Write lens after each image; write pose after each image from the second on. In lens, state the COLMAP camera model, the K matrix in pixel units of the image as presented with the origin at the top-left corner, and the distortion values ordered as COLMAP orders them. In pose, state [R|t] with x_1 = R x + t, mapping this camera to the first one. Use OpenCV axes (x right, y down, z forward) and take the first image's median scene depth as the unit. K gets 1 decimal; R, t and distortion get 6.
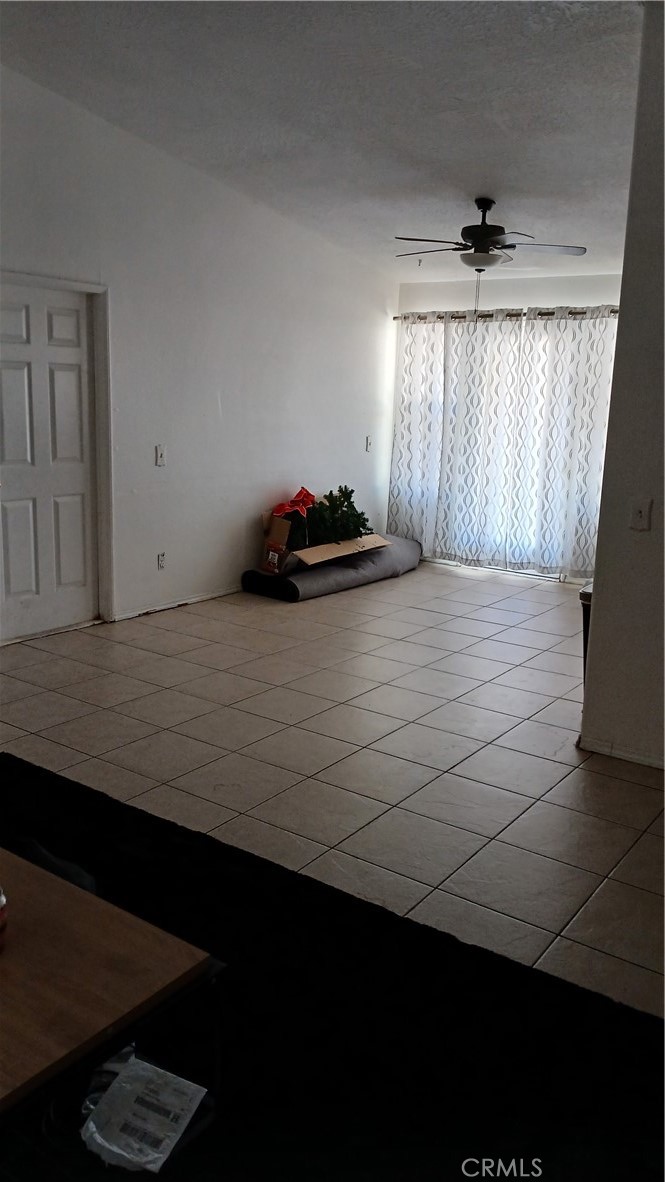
lens RADIAL K [[885.4, 0, 340.1], [0, 885.4, 586.6], [0, 0, 1]] dist [0.068143, -0.163522]
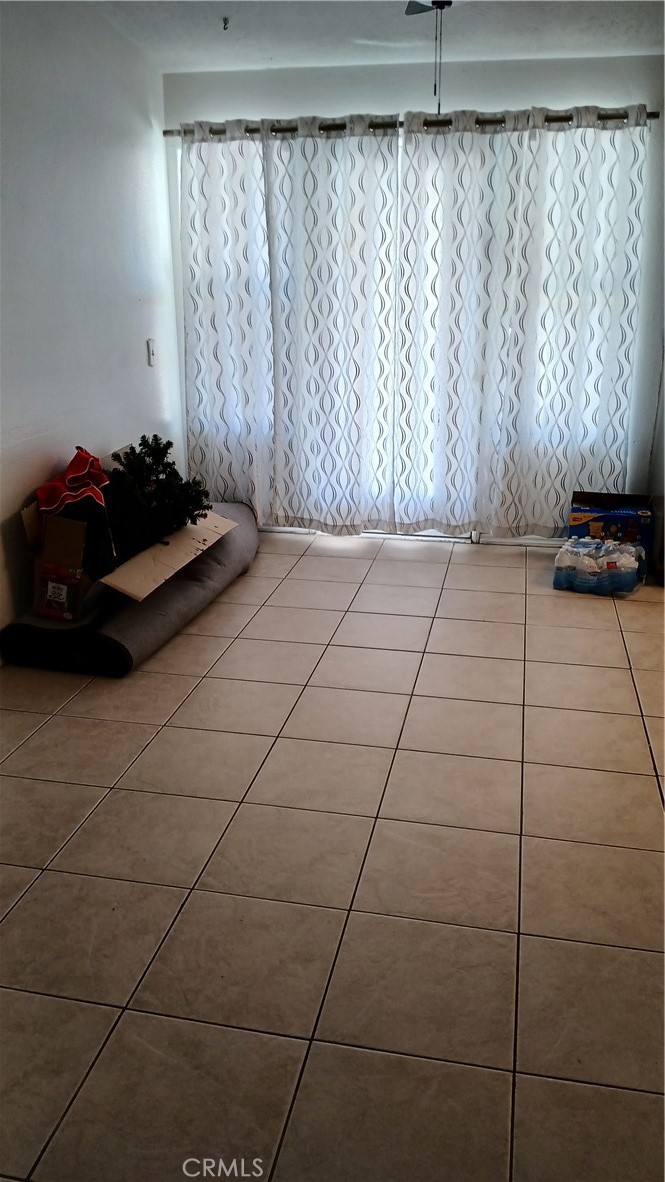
lens RADIAL K [[885.4, 0, 340.1], [0, 885.4, 586.6], [0, 0, 1]] dist [0.068143, -0.163522]
pose [[0.916797, -0.160995, 0.365464, -0.101324], [0.114056, 0.982579, 0.146730, -0.083831], [-0.382720, -0.092838, 0.919188, 0.404449]]
